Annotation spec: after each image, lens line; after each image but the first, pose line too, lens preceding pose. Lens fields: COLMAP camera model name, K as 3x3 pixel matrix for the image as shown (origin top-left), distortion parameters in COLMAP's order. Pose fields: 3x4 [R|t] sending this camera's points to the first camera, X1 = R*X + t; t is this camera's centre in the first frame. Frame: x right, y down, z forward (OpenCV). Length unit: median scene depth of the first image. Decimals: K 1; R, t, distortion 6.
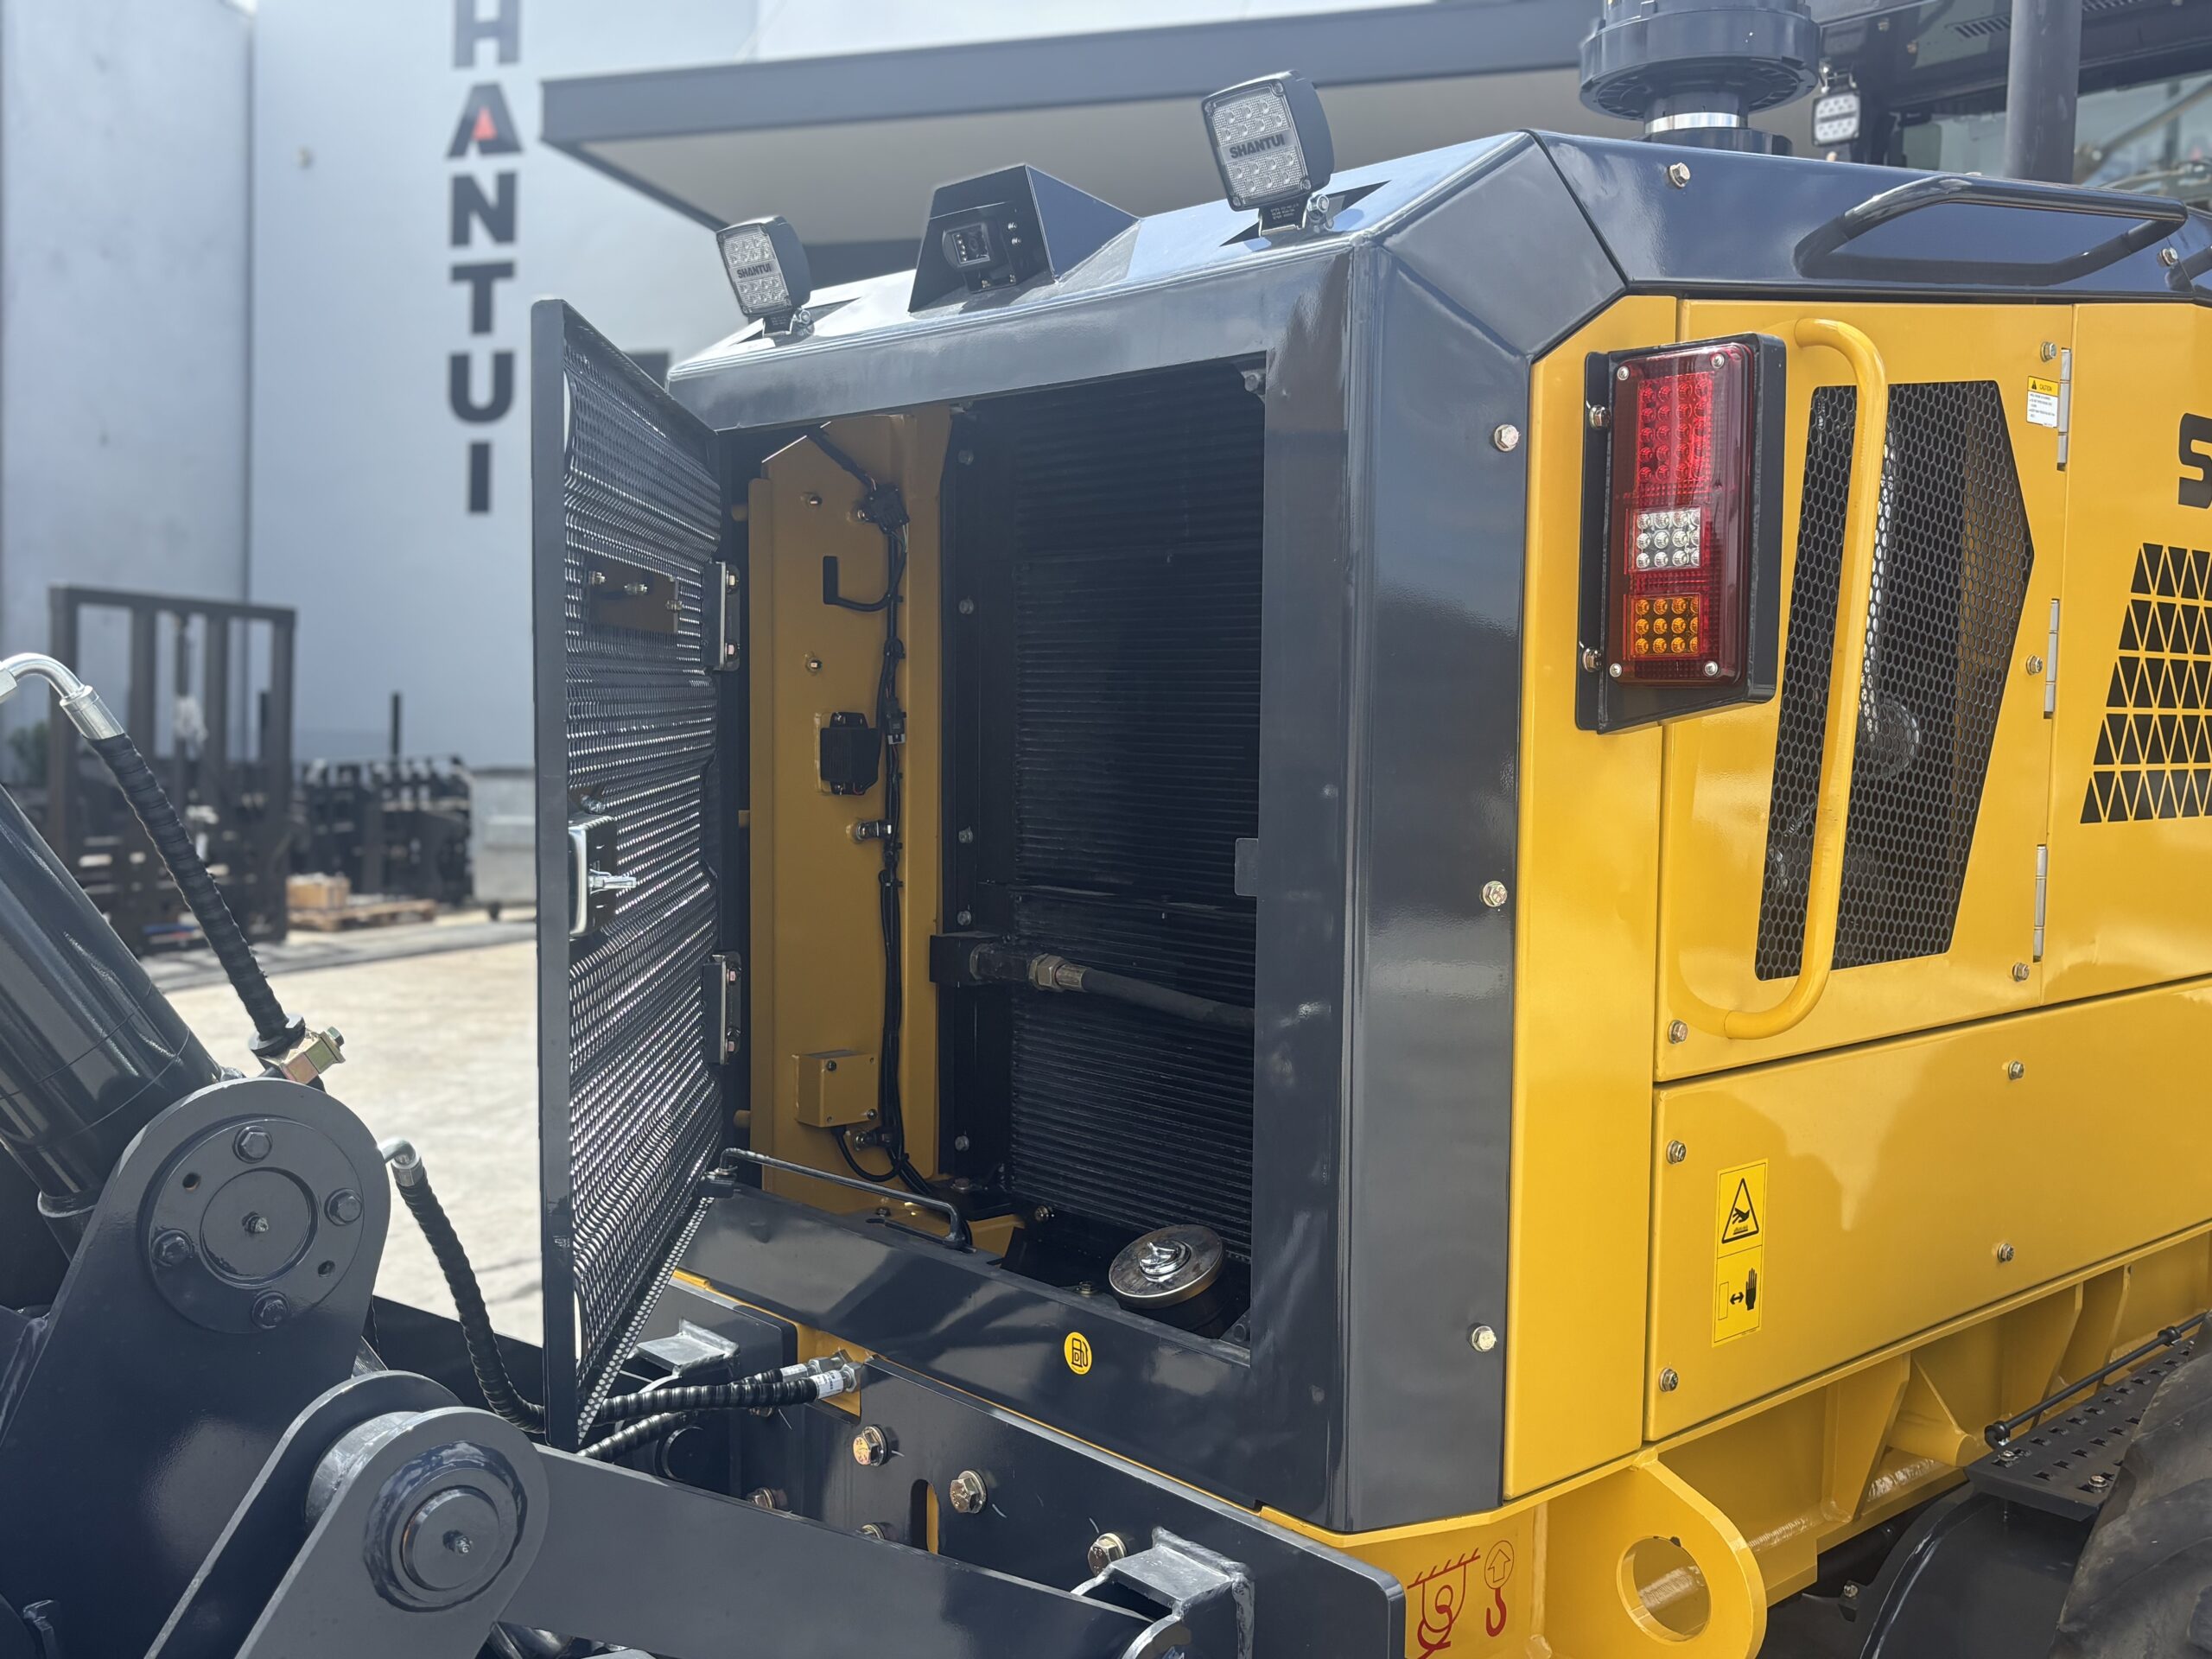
lens RADIAL K [[2064.8, 0, 1070.4], [0, 2064.8, 812.6], [0, 0, 1]] dist [0.056323, 0.000000]
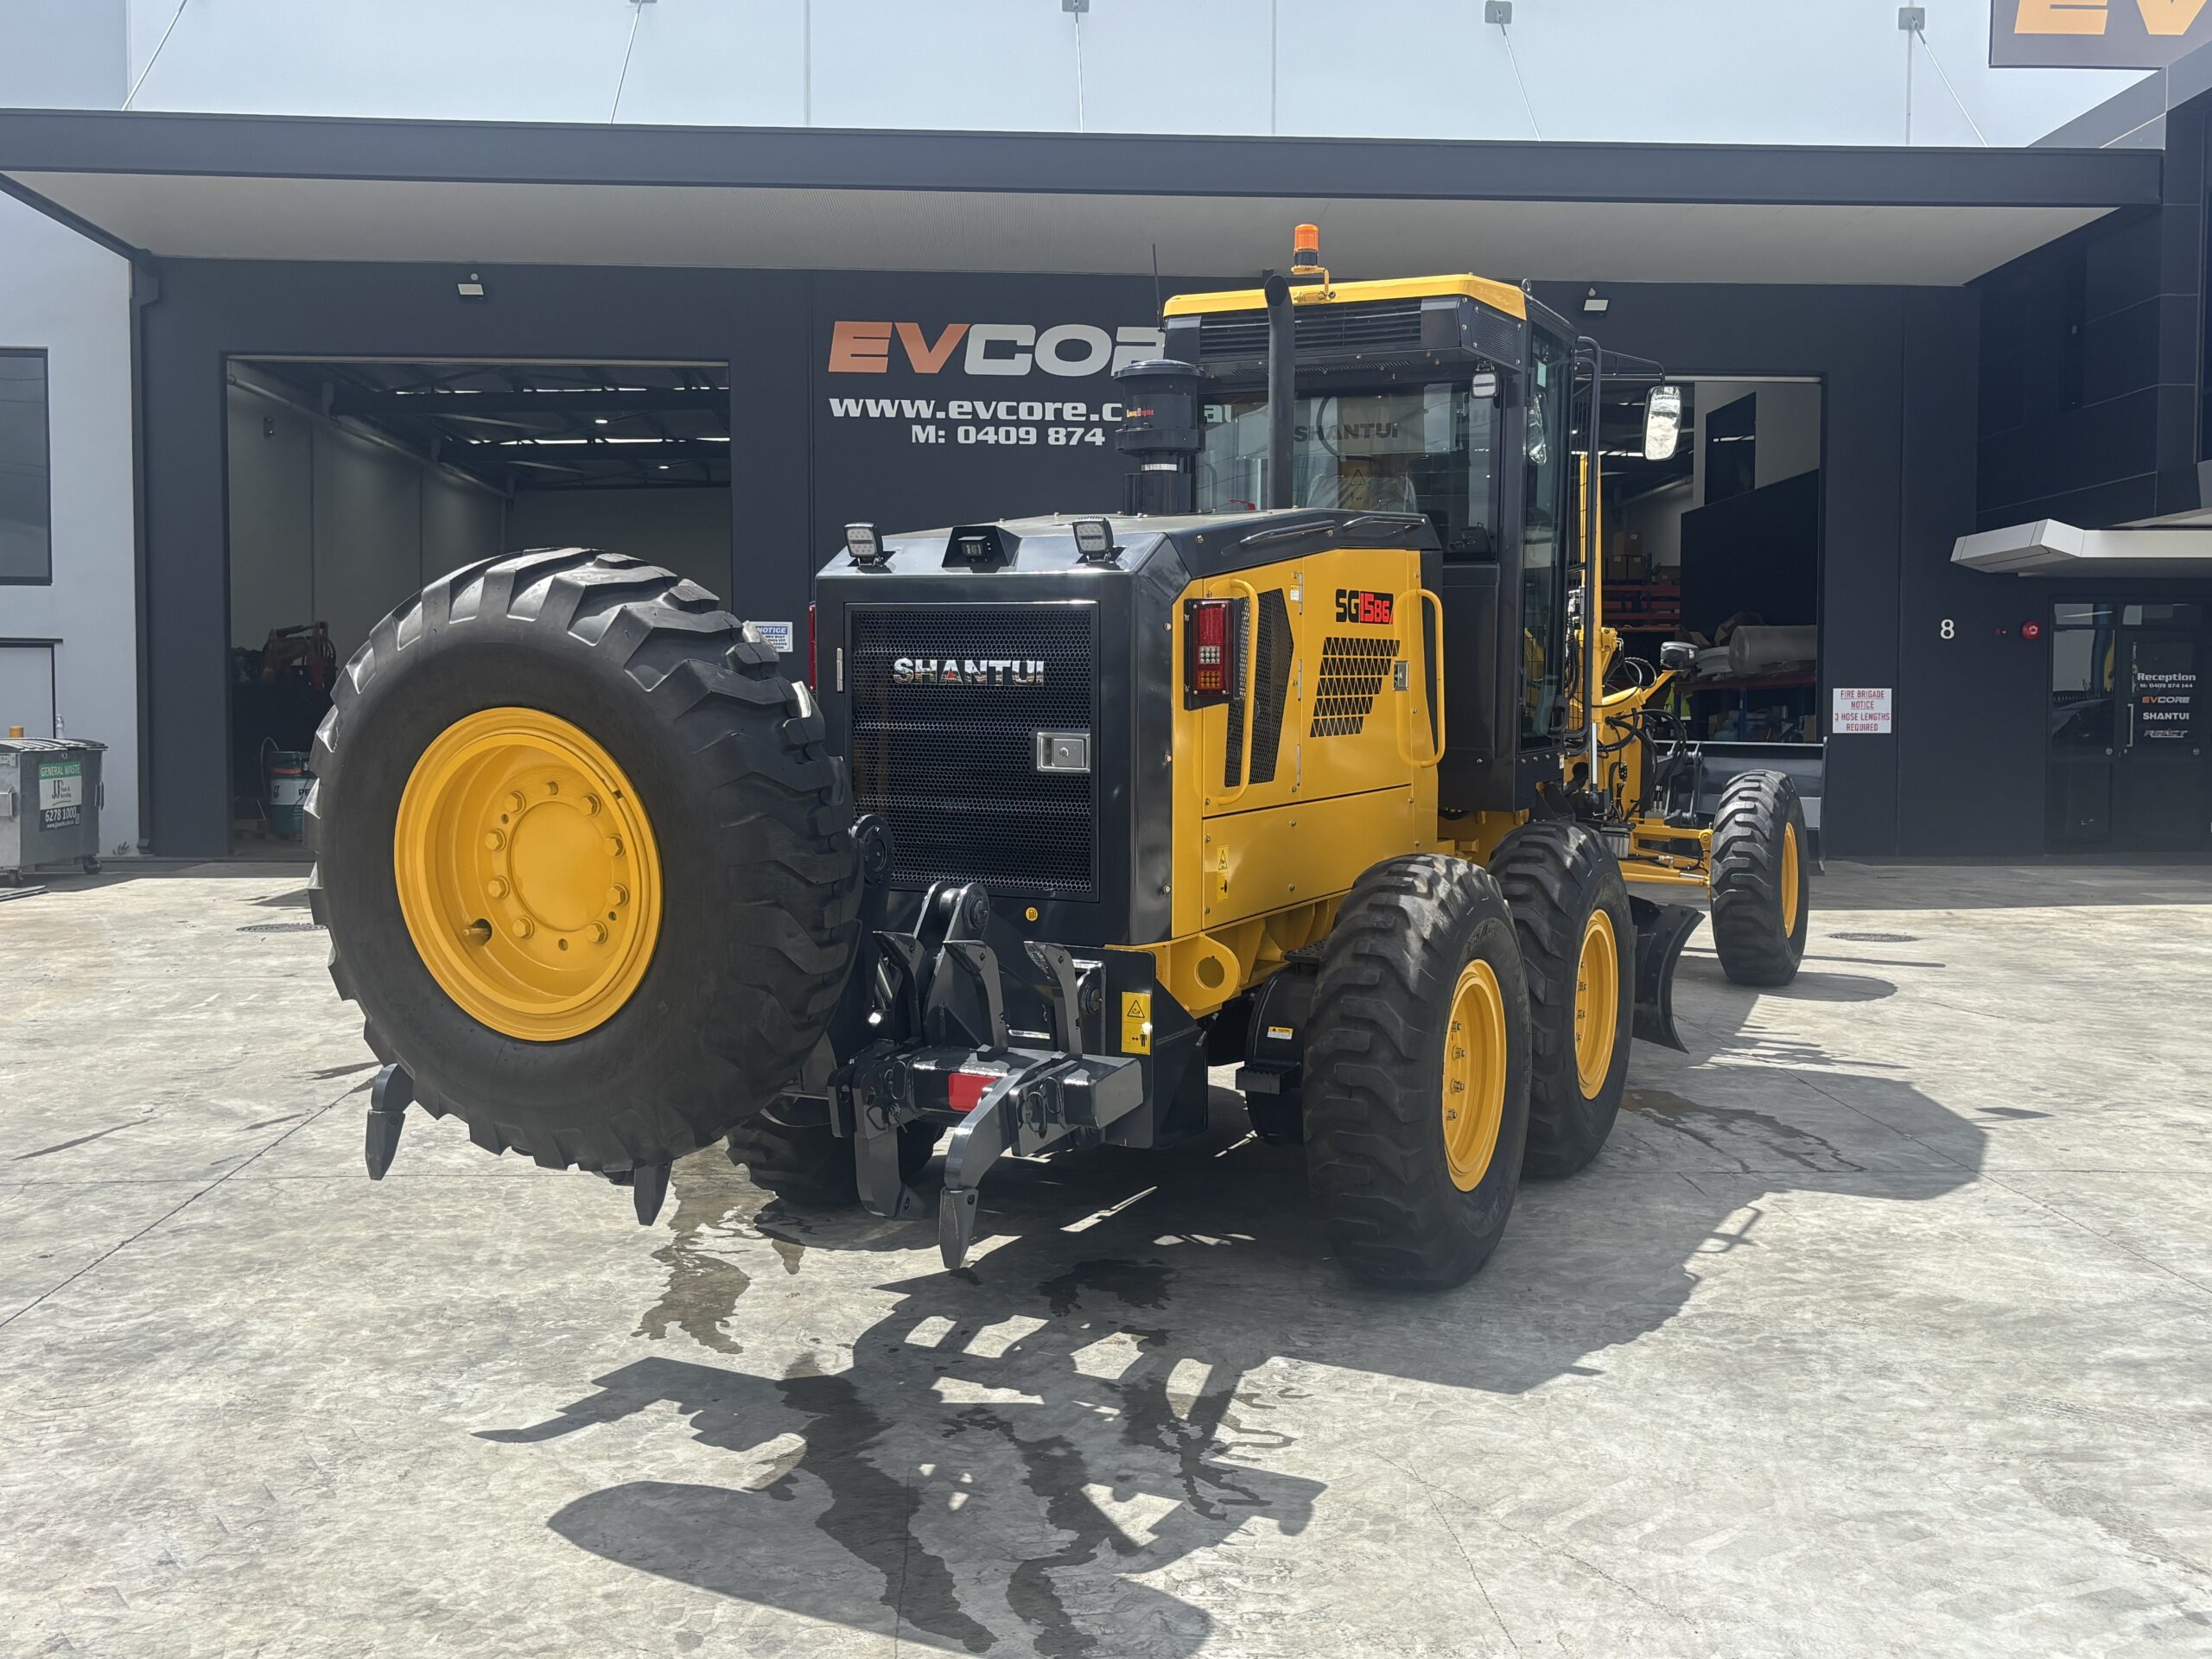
lens RADIAL K [[2064.8, 0, 1146.1], [0, 2064.8, 841.9], [0, 0, 1]] dist [0.056323, 0.000000]
pose [[0.923650, -0.047524, 0.380279, -0.095402], [0.035600, 0.998631, 0.038332, 0.003737], [-0.381580, -0.021868, 0.924077, -0.180862]]
